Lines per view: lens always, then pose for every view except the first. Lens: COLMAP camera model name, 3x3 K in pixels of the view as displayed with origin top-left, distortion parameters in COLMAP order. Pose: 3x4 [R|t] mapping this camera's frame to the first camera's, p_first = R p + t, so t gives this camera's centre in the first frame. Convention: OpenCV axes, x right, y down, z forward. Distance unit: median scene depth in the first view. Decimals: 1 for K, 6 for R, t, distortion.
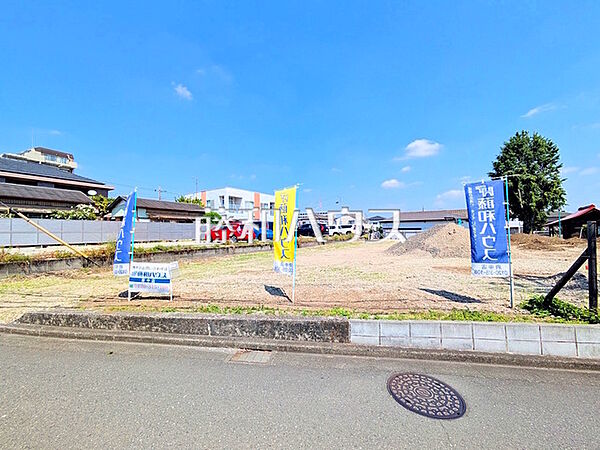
lens RADIAL K [[240.3, 0, 299.6], [0, 240.3, 225.9], [0, 0, 1]] dist [0.003673, 0.000158]
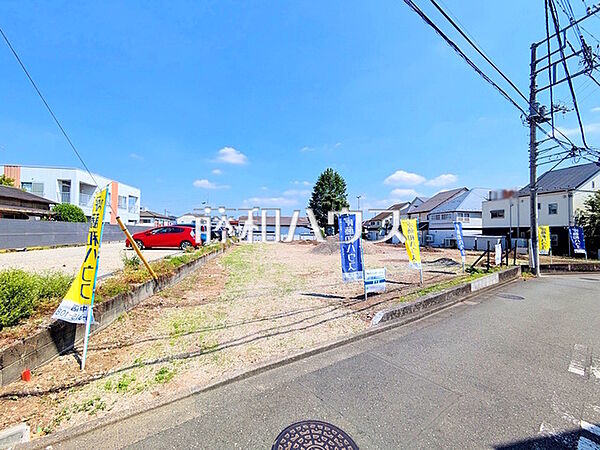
lens RADIAL K [[240.3, 0, 296.8], [0, 240.3, 224.9], [0, 0, 1]] dist [0.003673, 0.000158]
pose [[0.730824, 0.037147, 0.681554, -0.245293], [-0.034344, 0.999254, -0.017636, -0.007111], [-0.681701, -0.010518, 0.731555, 0.040849]]
